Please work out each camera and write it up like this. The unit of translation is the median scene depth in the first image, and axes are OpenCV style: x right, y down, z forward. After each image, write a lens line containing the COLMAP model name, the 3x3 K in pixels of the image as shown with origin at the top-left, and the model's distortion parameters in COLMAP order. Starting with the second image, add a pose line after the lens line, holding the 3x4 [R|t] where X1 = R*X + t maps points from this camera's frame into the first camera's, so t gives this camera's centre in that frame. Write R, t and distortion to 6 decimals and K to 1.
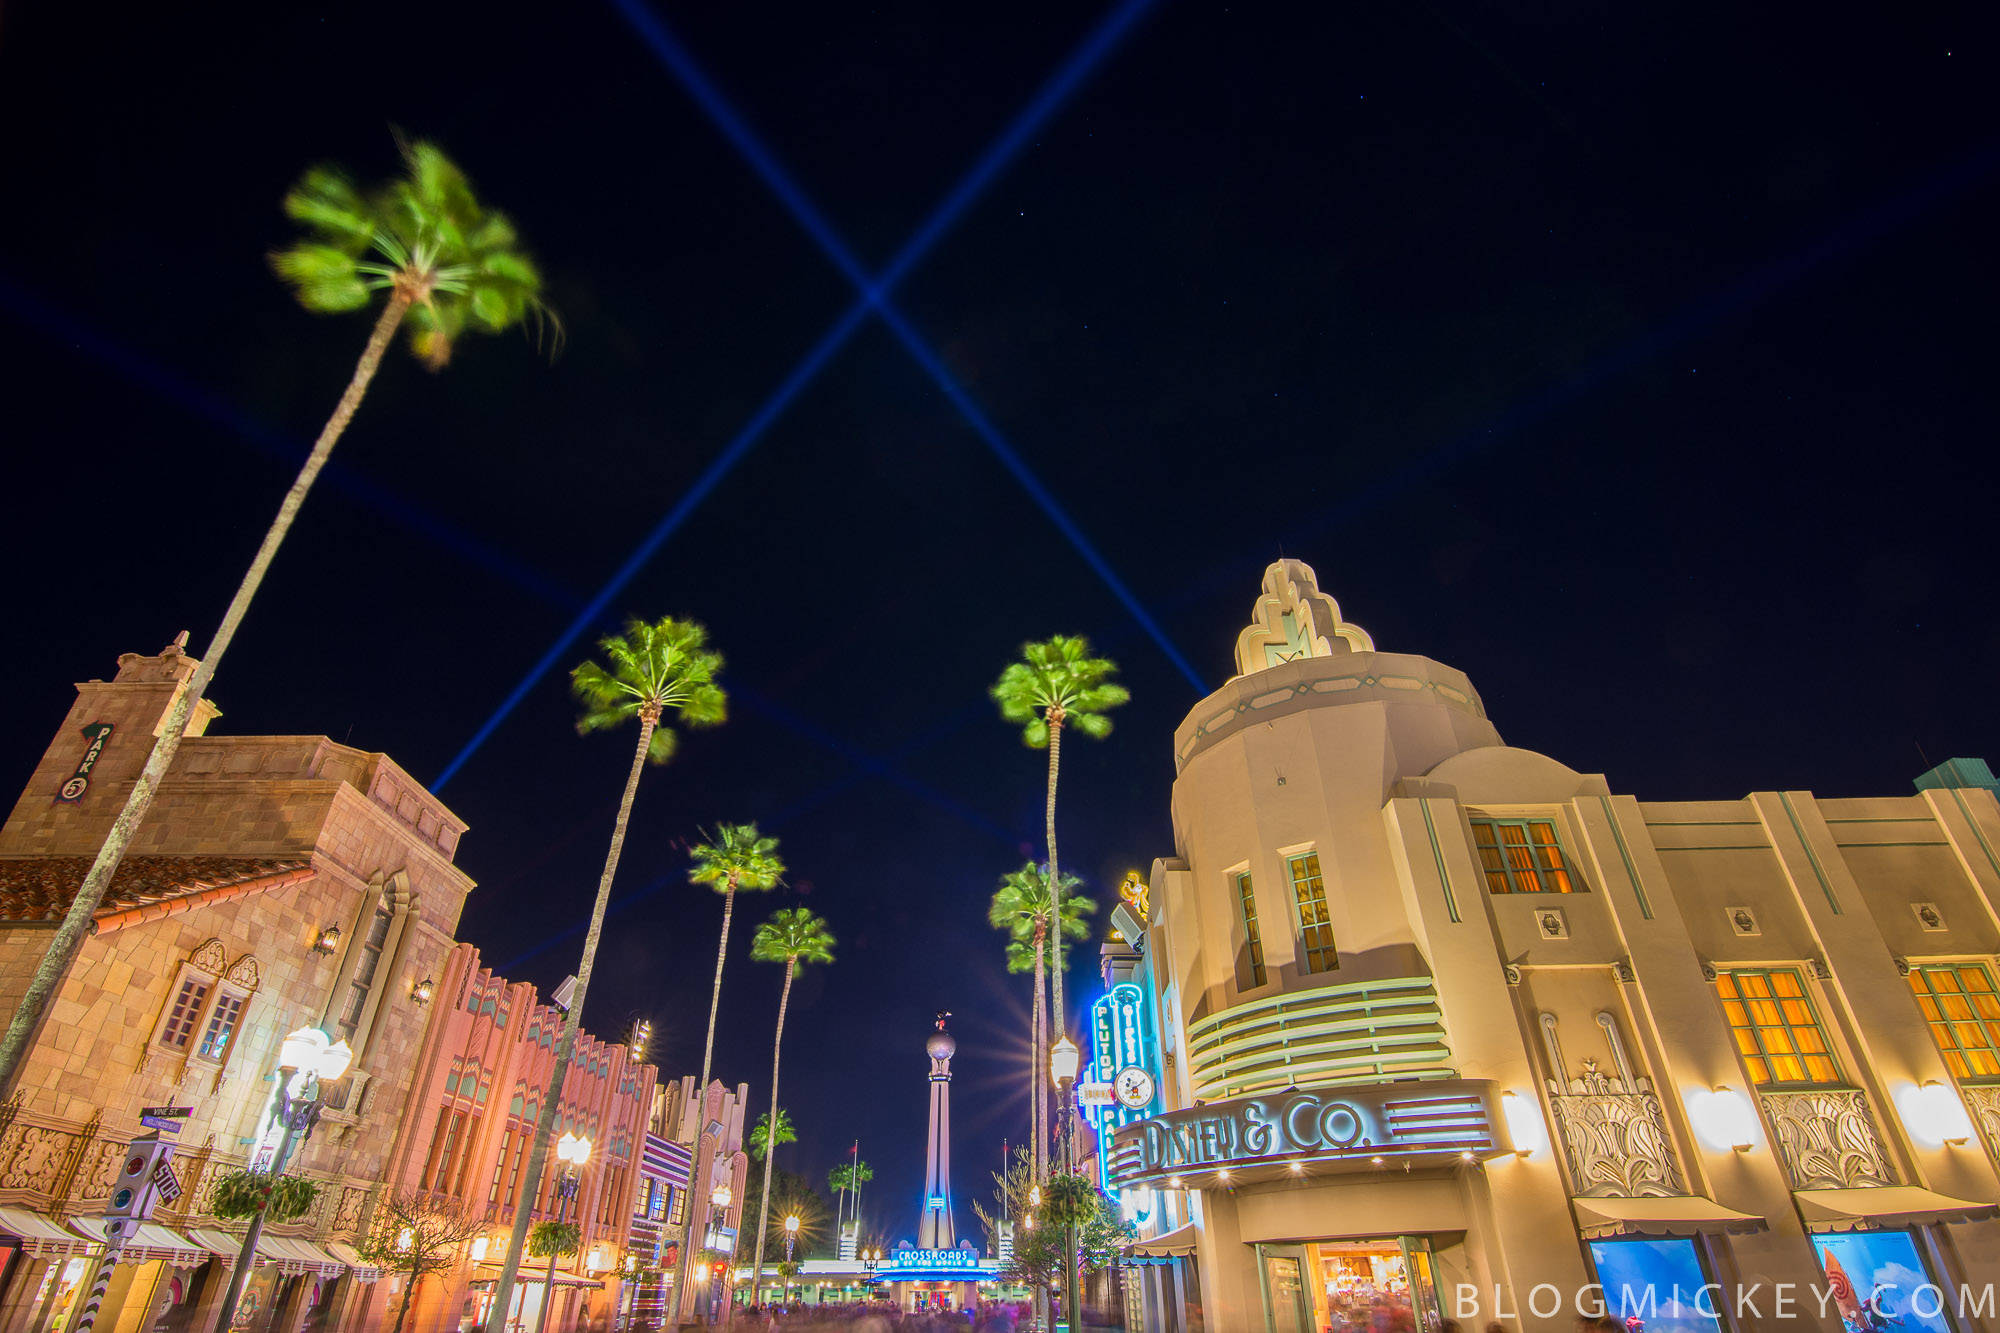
lens RADIAL K [[912.7, 0, 988.6], [0, 912.7, 722.4], [0, 0, 1]] dist [-0.031885, -0.000451]
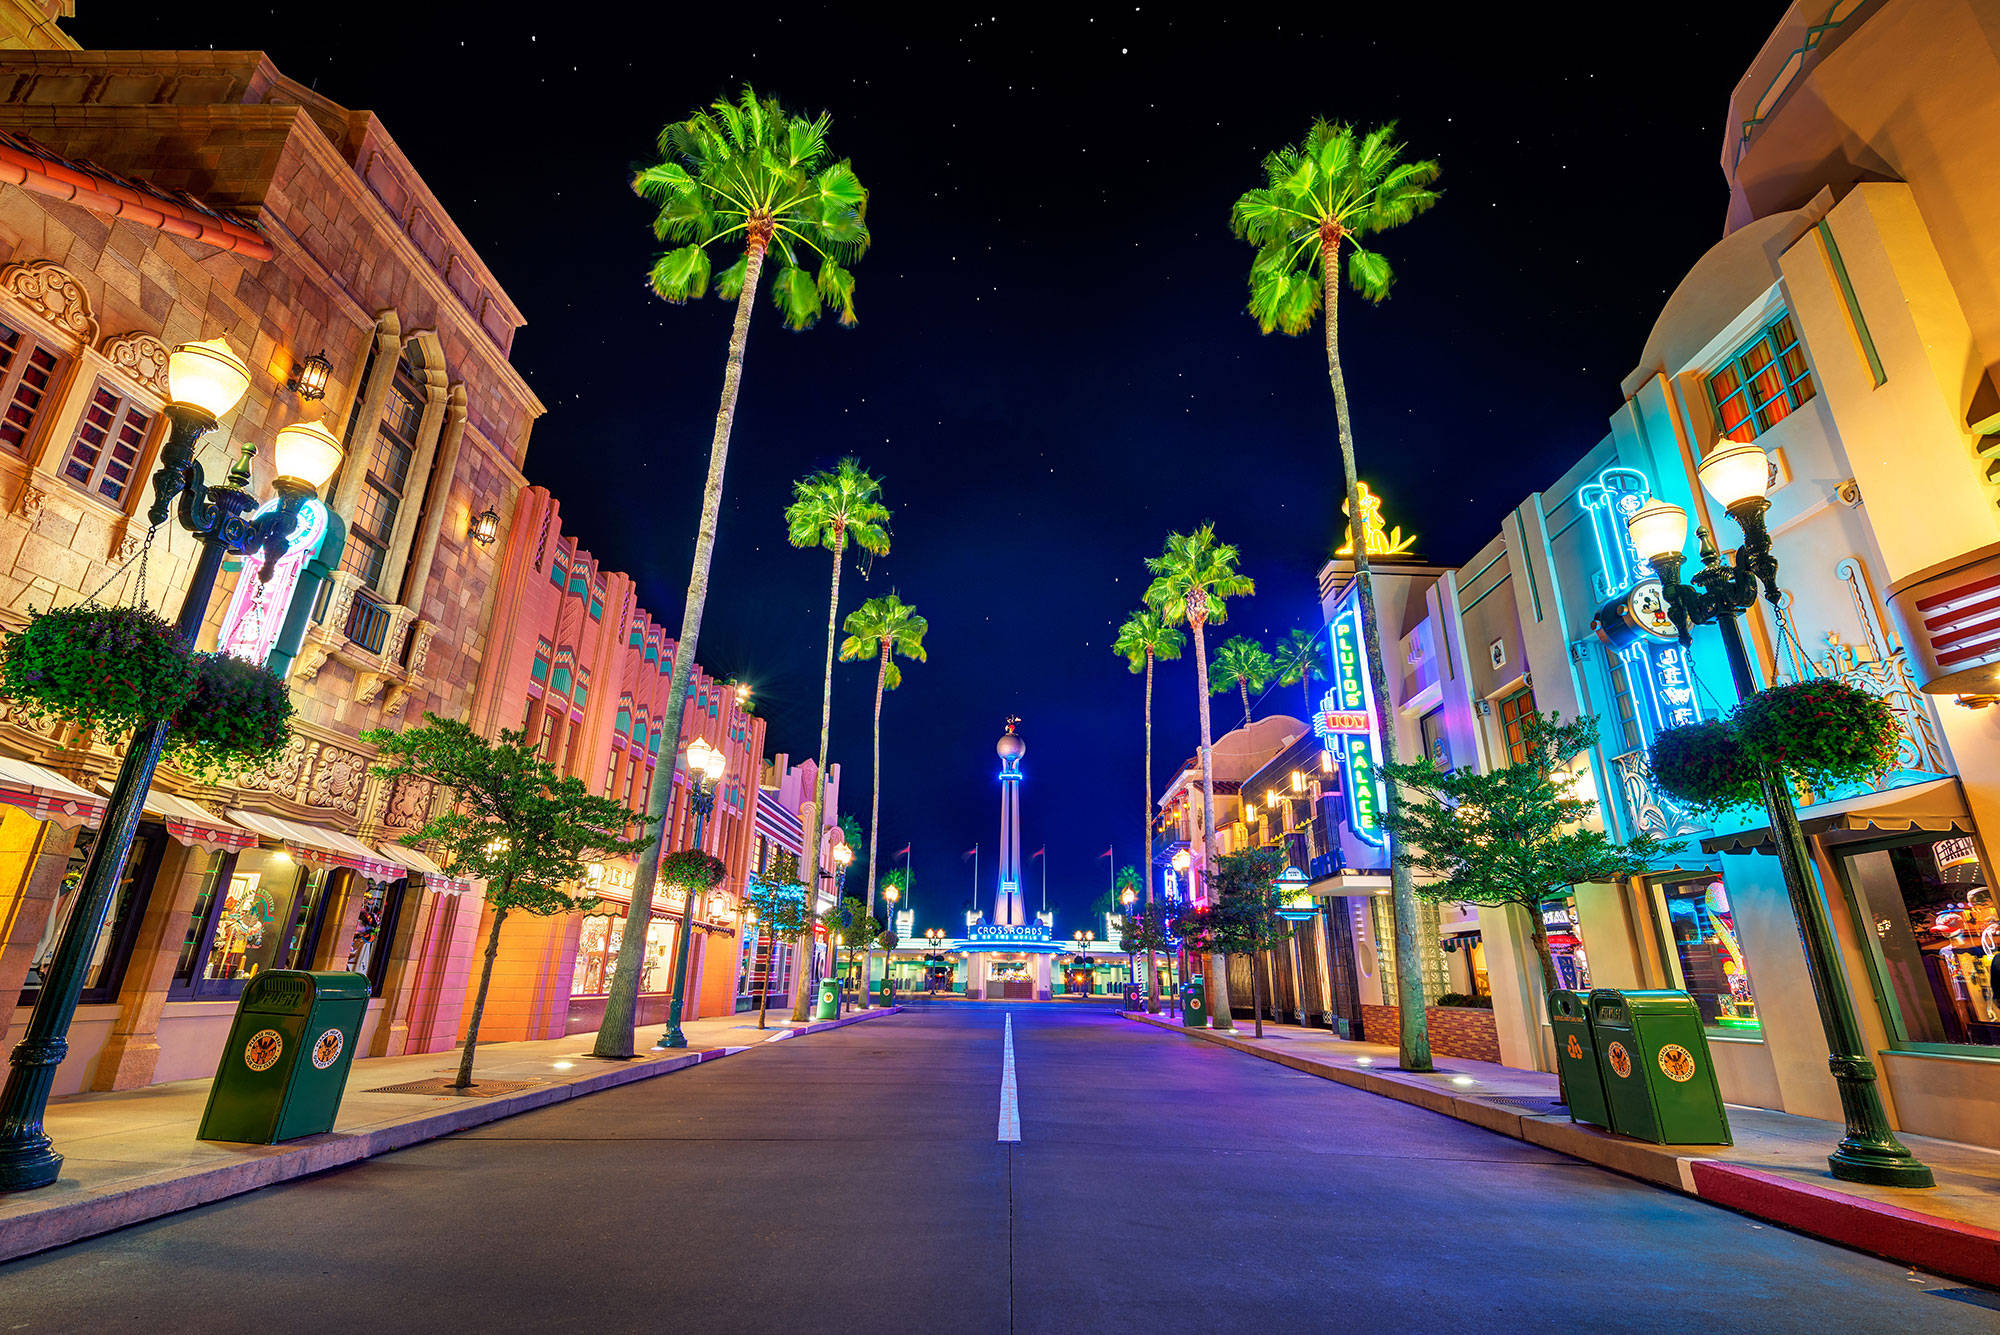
lens RADIAL K [[833.4, 0, 1005.0], [0, 833.4, 706.4], [0, 0, 1]] dist [0.000907, -0.004083]
pose [[0.999652, 0.026346, 0.001382, -0.188235], [-0.025854, 0.967892, 0.250032, 0.223323], [0.005250, -0.249981, 0.968237, 0.287795]]
